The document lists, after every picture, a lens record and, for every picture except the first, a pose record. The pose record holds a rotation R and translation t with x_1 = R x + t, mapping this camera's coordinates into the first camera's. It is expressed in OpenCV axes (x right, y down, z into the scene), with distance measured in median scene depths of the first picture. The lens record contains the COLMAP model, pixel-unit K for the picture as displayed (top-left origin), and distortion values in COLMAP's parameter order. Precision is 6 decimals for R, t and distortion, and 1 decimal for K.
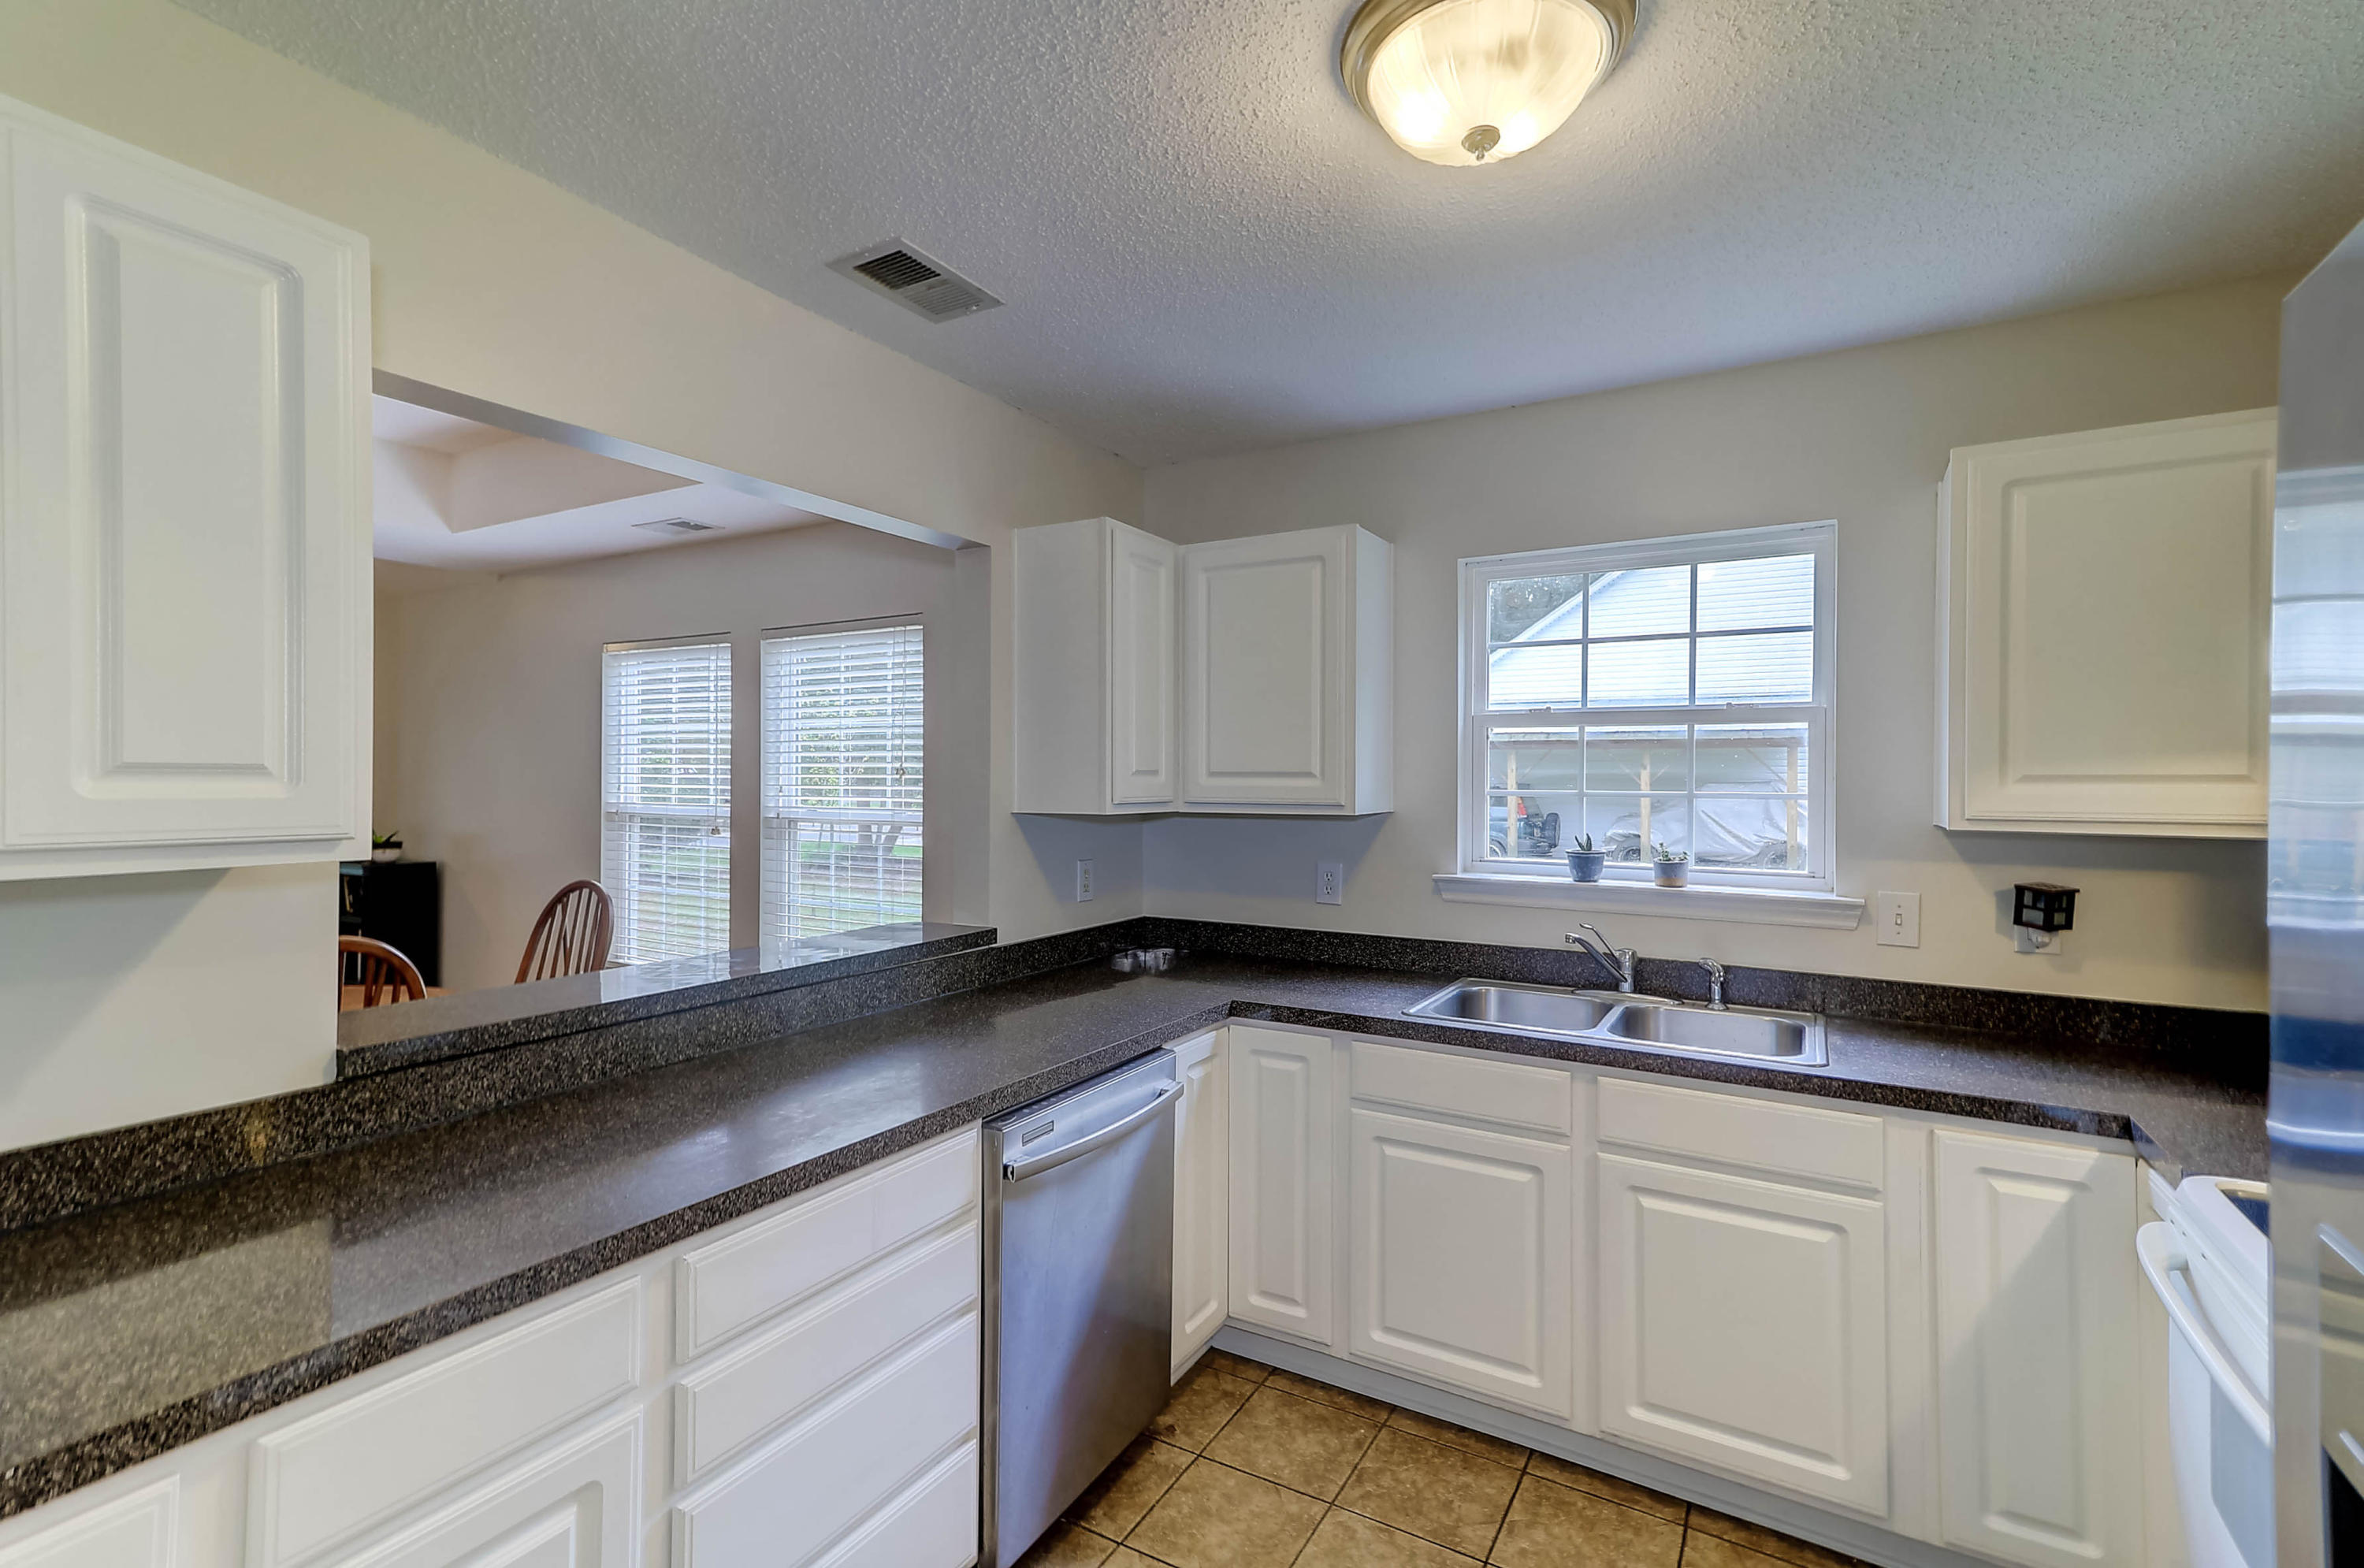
lens RADIAL K [[1071.5, 0, 1145.8], [0, 1071.5, 762.5], [0, 0, 1]] dist [0.026491, 0.000141]
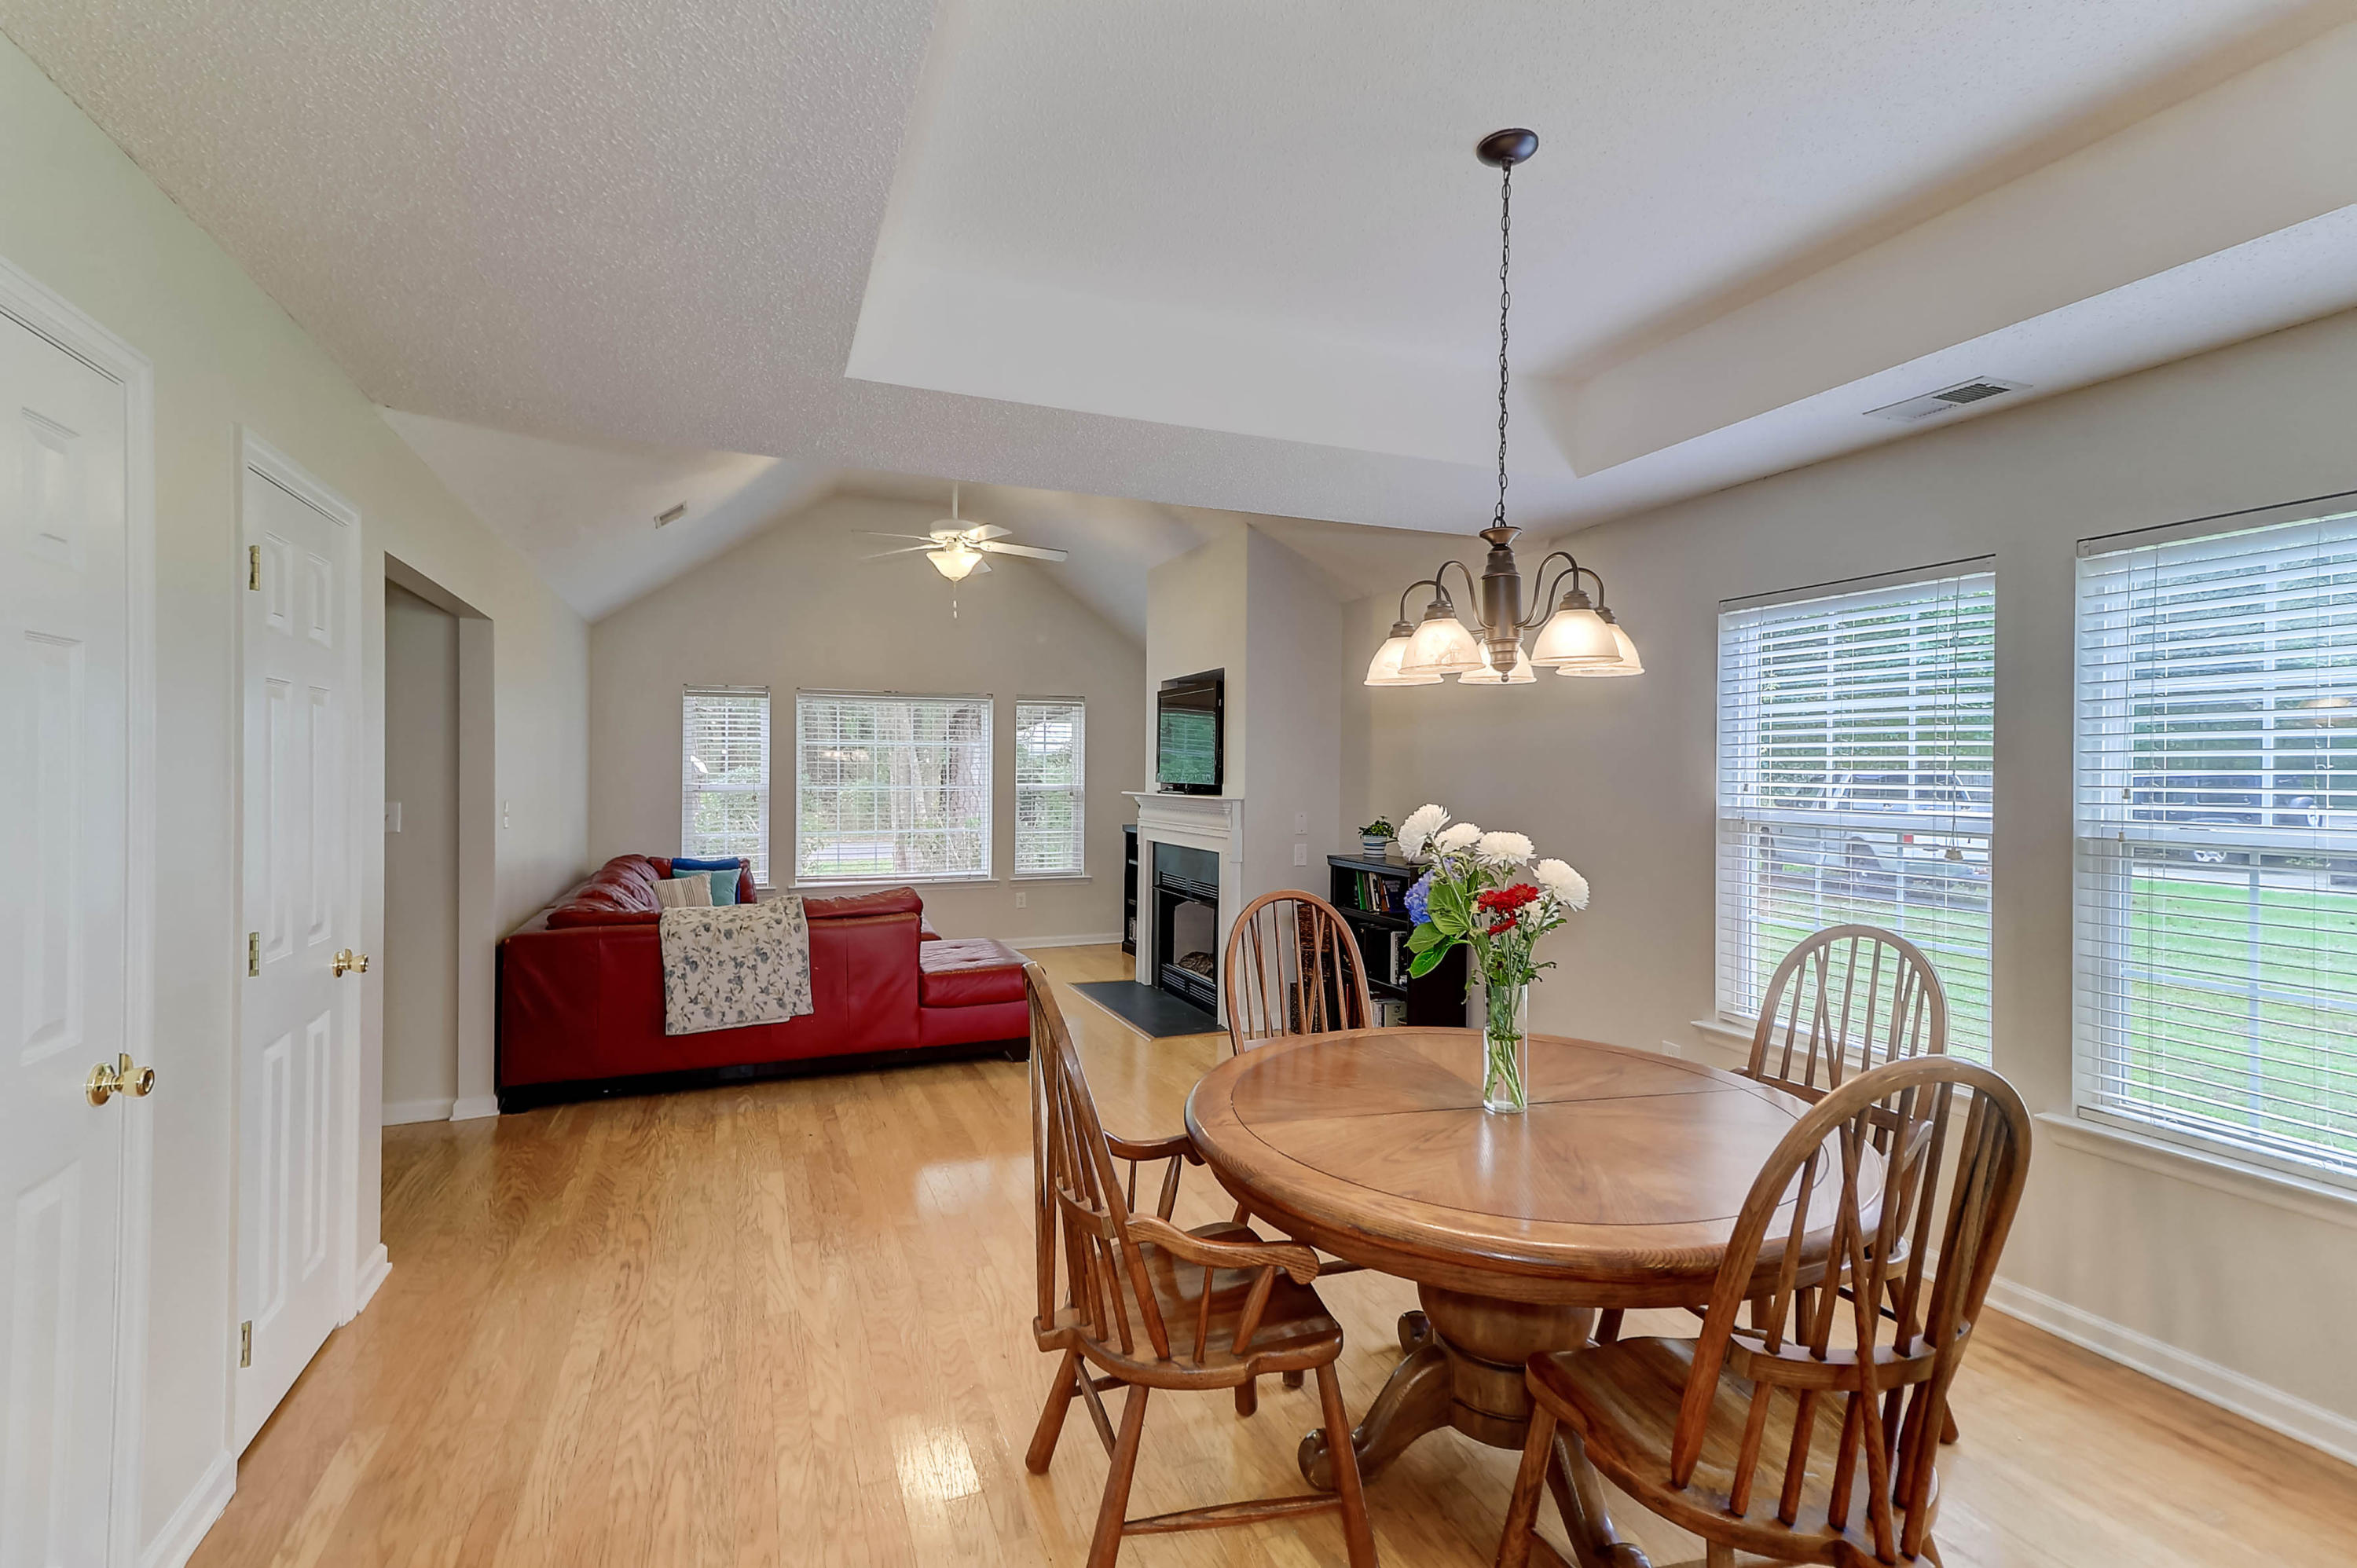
lens RADIAL K [[1068.3, 0, 1173.7], [0, 1068.3, 771.6], [0, 0, 1]] dist [0.026491, 0.000141]
pose [[0.806208, 0.003828, -0.591619, -0.762591], [-0.002881, 0.999993, 0.002543, 0.022644], [0.591625, -0.000345, 0.806213, 0.322975]]
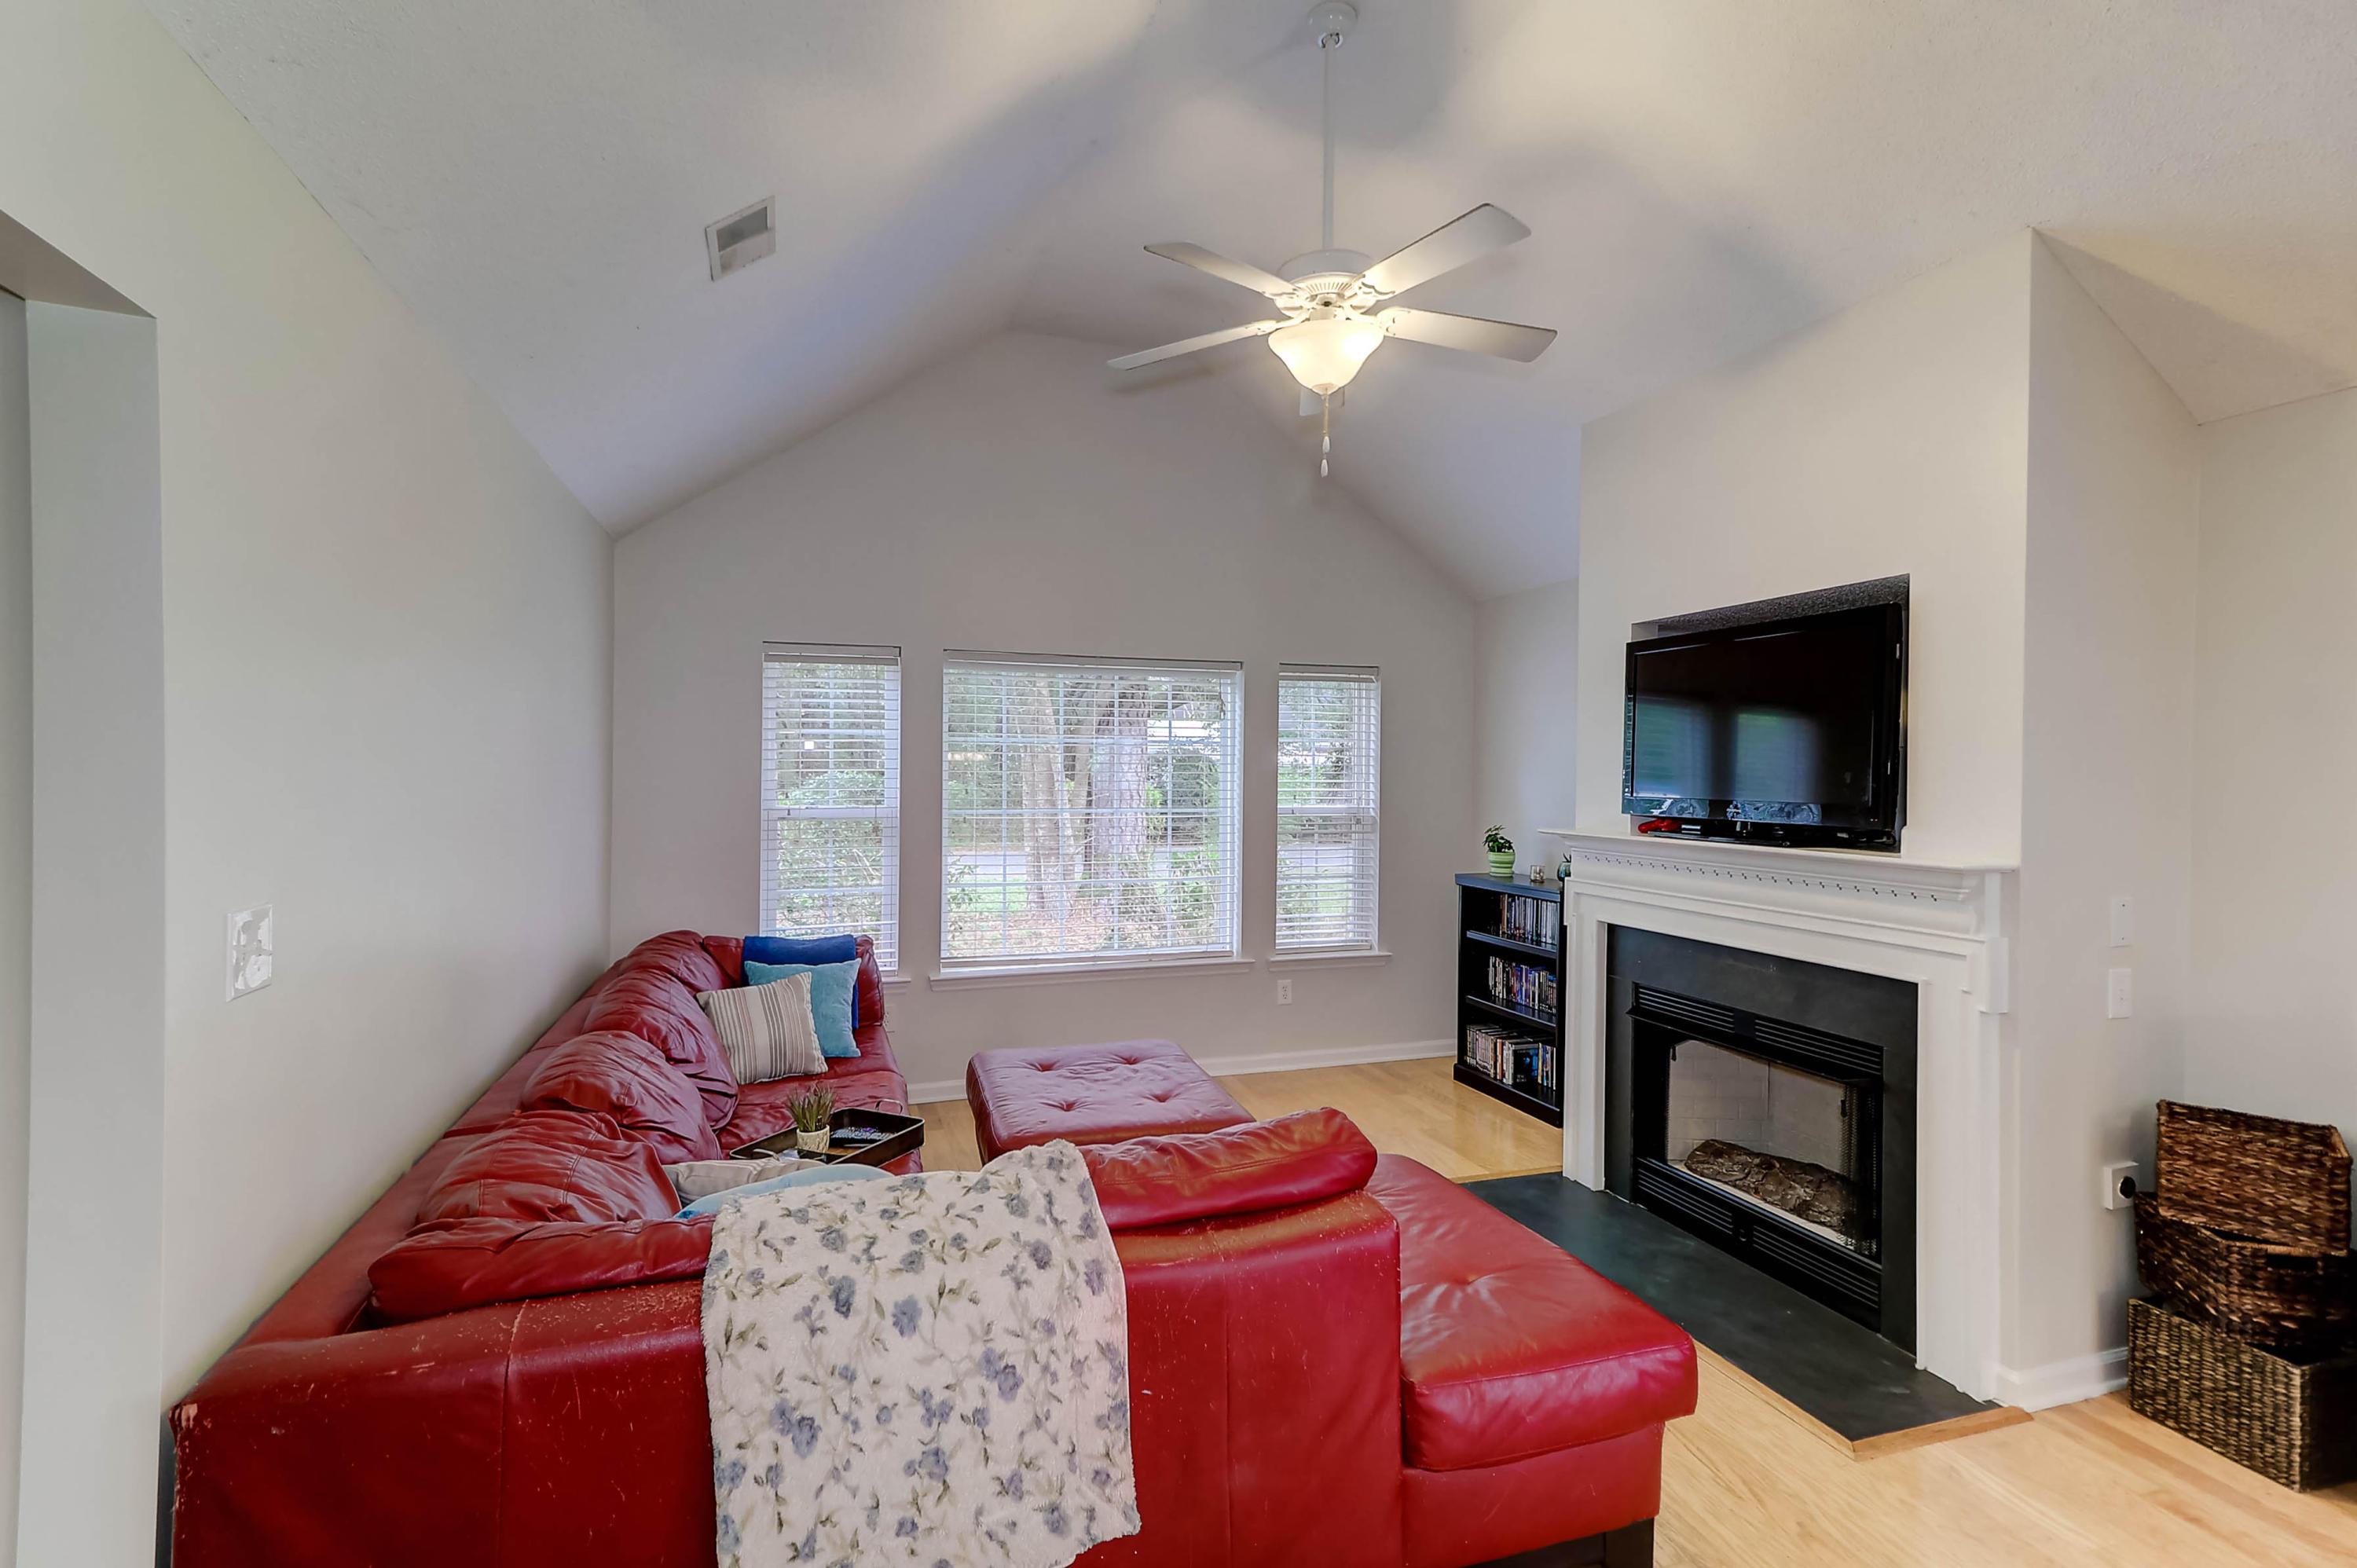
lens RADIAL K [[1068.3, 0, 1165.1], [0, 1068.3, 775.3], [0, 0, 1]] dist [0.026491, 0.000141]
pose [[0.766675, 0.009887, -0.641960, -1.903584], [-0.006575, 0.999950, 0.007548, -0.000977], [0.642002, -0.001567, 0.766701, 0.949446]]
